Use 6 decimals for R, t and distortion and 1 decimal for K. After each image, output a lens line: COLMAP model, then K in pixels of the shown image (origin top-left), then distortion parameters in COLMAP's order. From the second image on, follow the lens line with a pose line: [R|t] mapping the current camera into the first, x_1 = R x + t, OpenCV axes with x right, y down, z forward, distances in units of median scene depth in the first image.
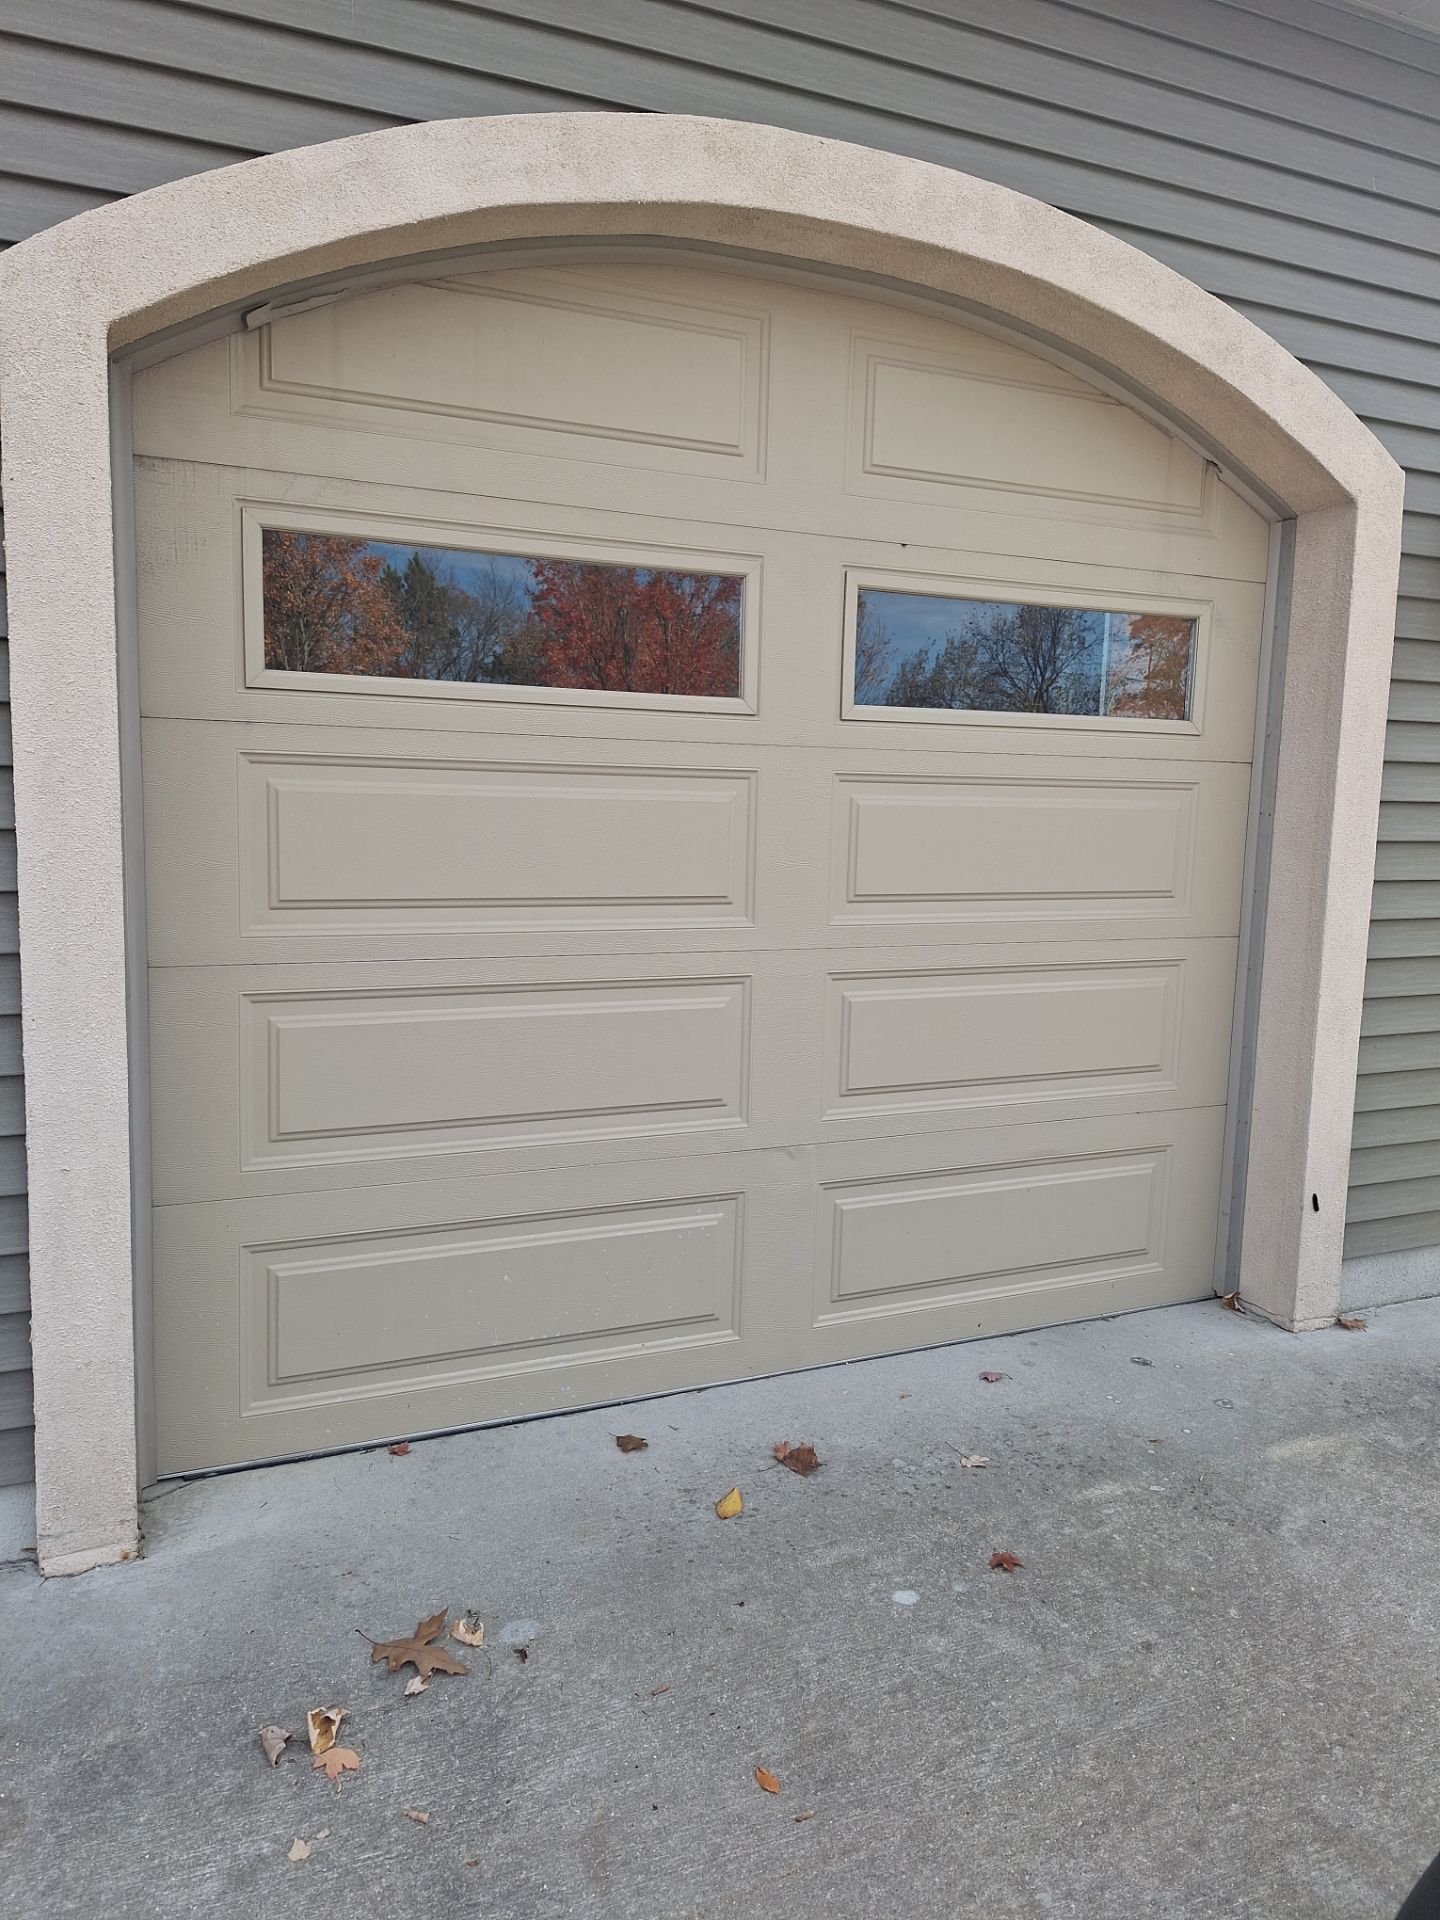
lens RADIAL K [[1583.8, 0, 720.0], [0, 1583.8, 960.0], [0, 0, 1]] dist [0.055913, -0.137062]
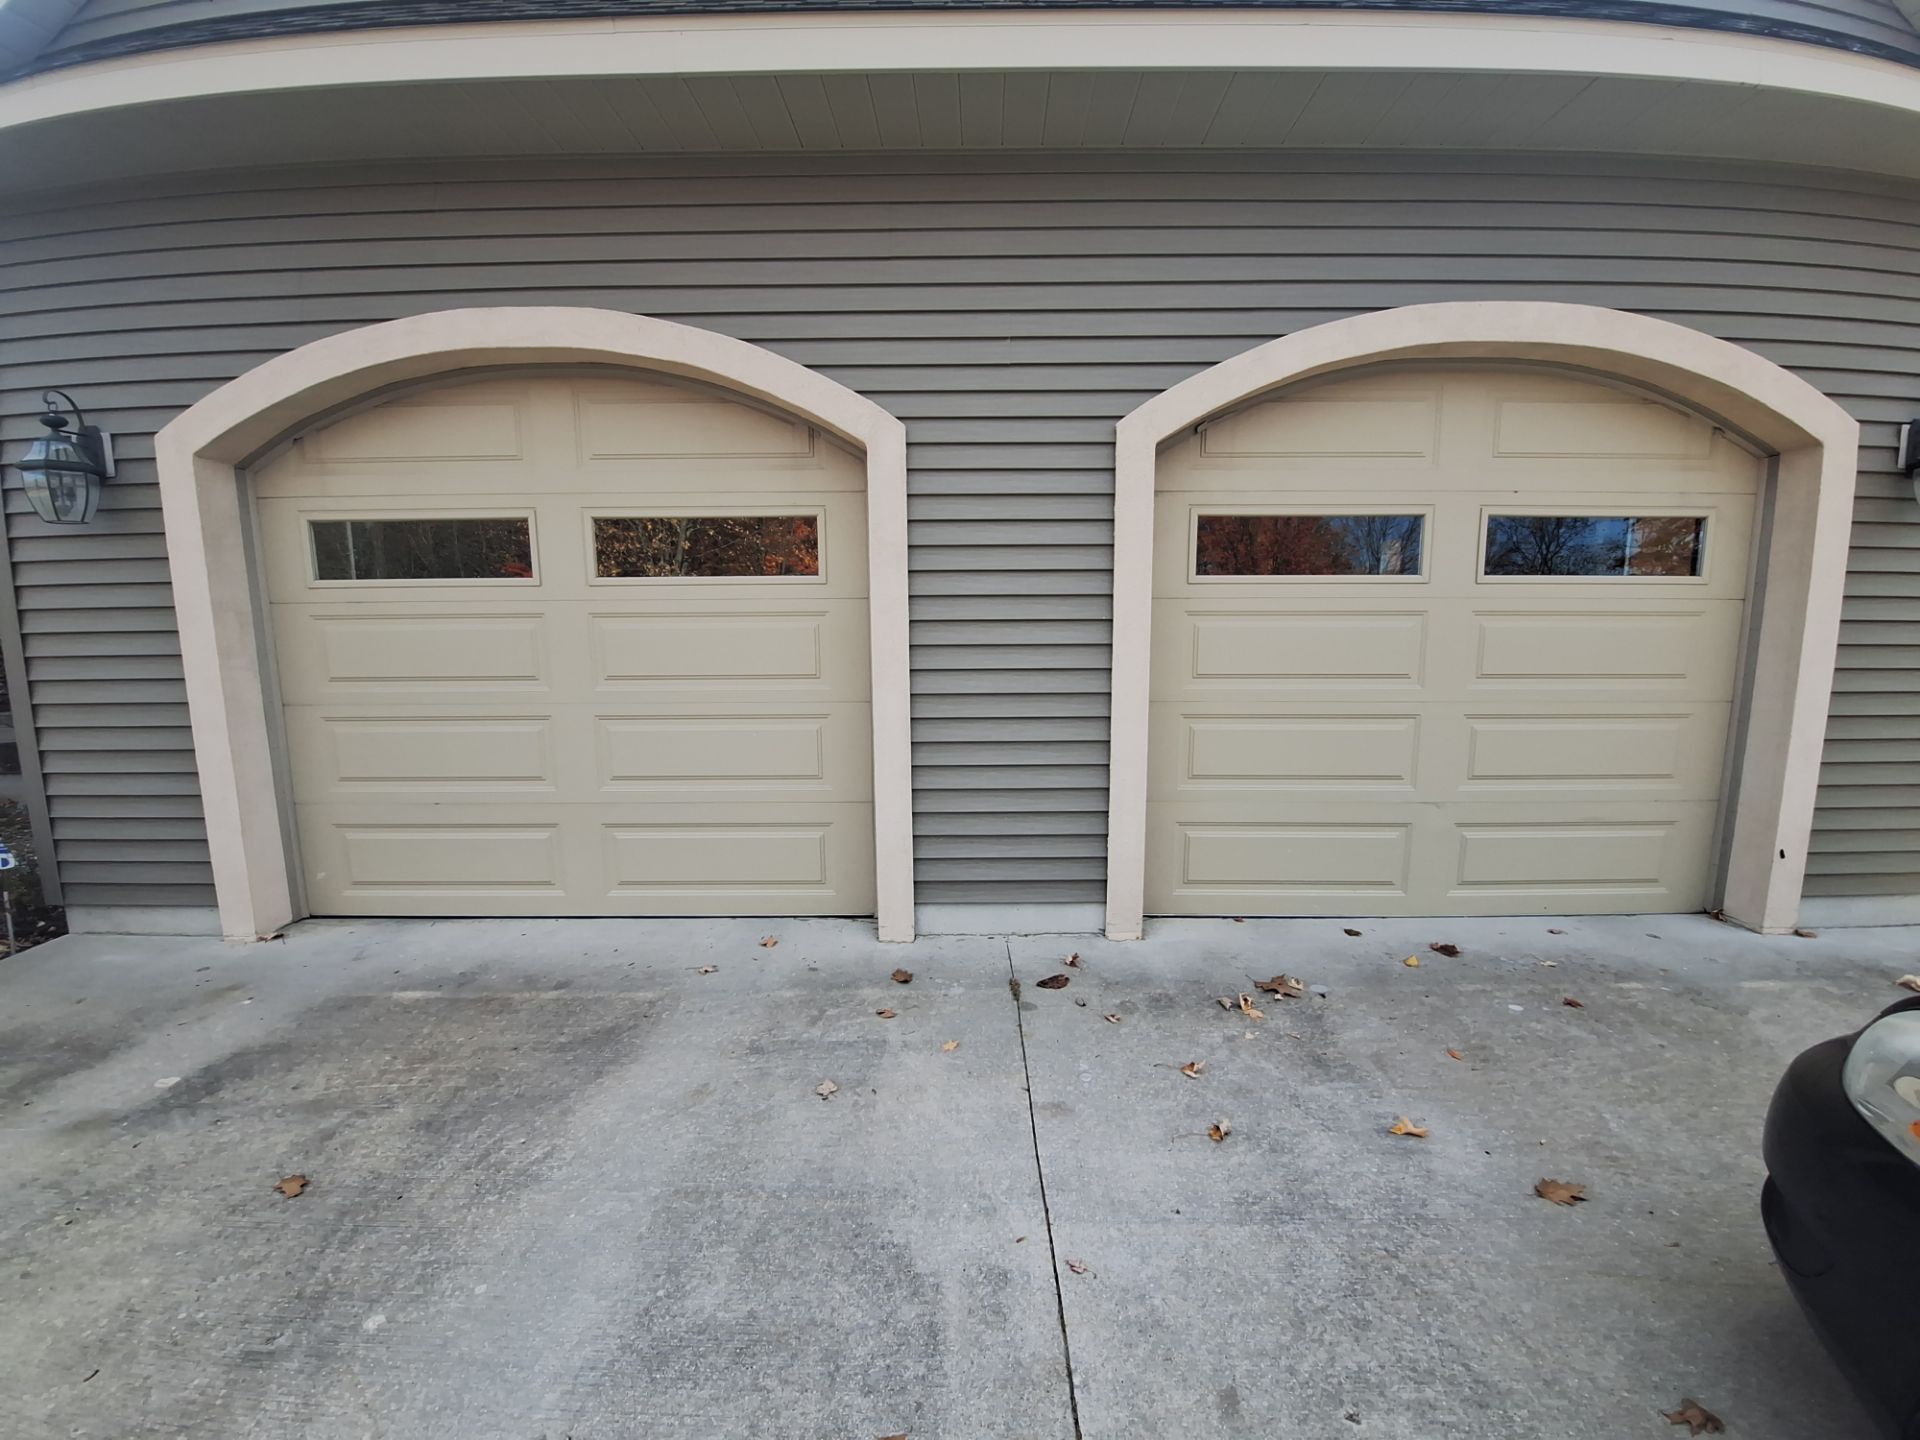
lens RADIAL K [[775.1, 0, 960.0], [0, 775.1, 720.0], [0, 0, 1]] dist [-0.034069, -0.000361]
pose [[0.885082, 0.027146, -0.464643, -0.056155], [-0.022989, 0.999629, 0.014612, 0.019956], [0.464867, -0.002251, 0.885378, -0.153677]]
